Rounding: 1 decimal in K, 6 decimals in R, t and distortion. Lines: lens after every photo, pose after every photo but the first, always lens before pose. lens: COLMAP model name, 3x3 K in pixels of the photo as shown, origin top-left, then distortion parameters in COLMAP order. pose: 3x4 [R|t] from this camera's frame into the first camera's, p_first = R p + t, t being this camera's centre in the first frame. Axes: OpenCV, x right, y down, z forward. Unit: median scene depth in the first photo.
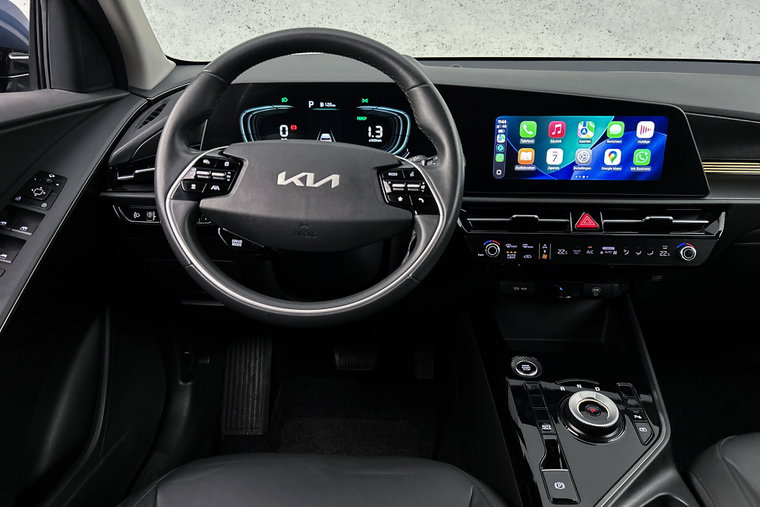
lens RADIAL K [[574.9, 0, 379.4], [0, 574.9, 260.6], [0, 0, 1]] dist [0.056180, -0.065124]
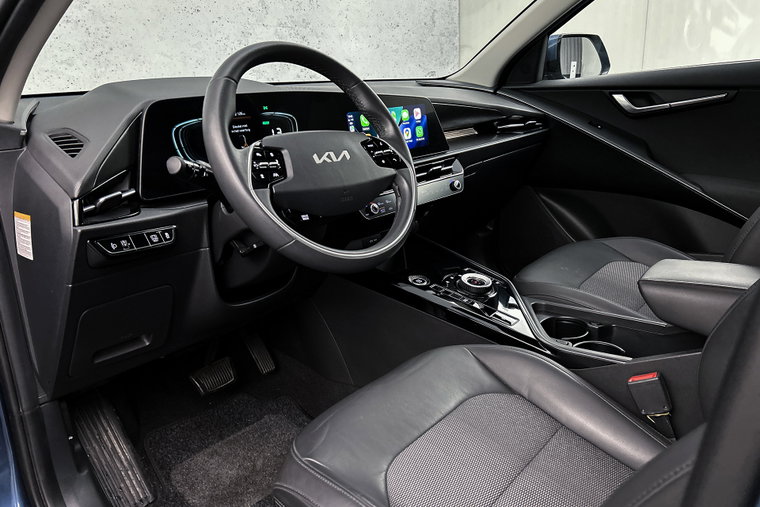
lens RADIAL K [[574.9, 0, 381.1], [0, 574.9, 256.5], [0, 0, 1]] dist [0.056180, -0.065124]
pose [[0.630968, -0.254931, 0.732727, -0.814975], [0.329943, 0.942977, 0.043960, 0.034373], [-0.702151, 0.214021, 0.679101, 0.098707]]
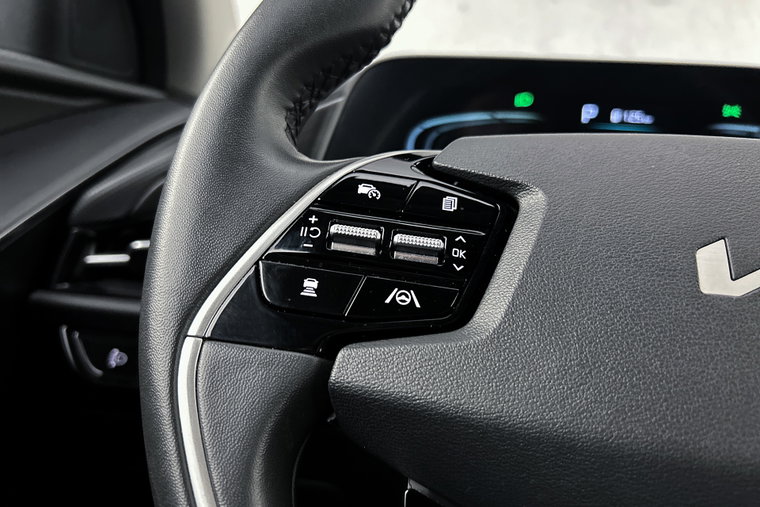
lens RADIAL K [[574.9, 0, 381.1], [0, 574.9, 252.2], [0, 0, 1]] dist [0.056180, -0.065124]
pose [[0.994204, 0.071365, -0.080404, -0.221706], [-0.088139, 0.969310, -0.229501, -0.072978], [0.061558, 0.235257, 0.969982, 0.624700]]
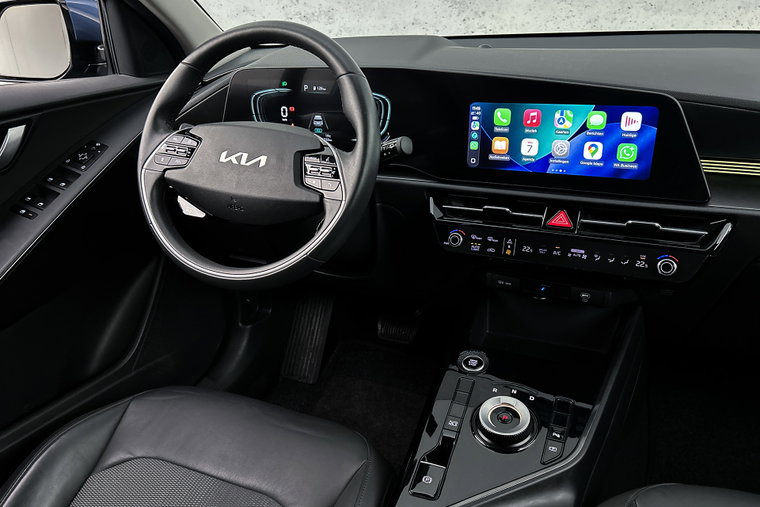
lens RADIAL K [[574.9, 0, 376.5], [0, 574.9, 253.1], [0, 0, 1]] dist [0.056180, -0.065124]
pose [[0.921892, 0.115326, -0.369884, 0.440928], [-0.099632, 0.993133, 0.061327, -0.042275], [0.374417, -0.019685, 0.927052, 0.038803]]
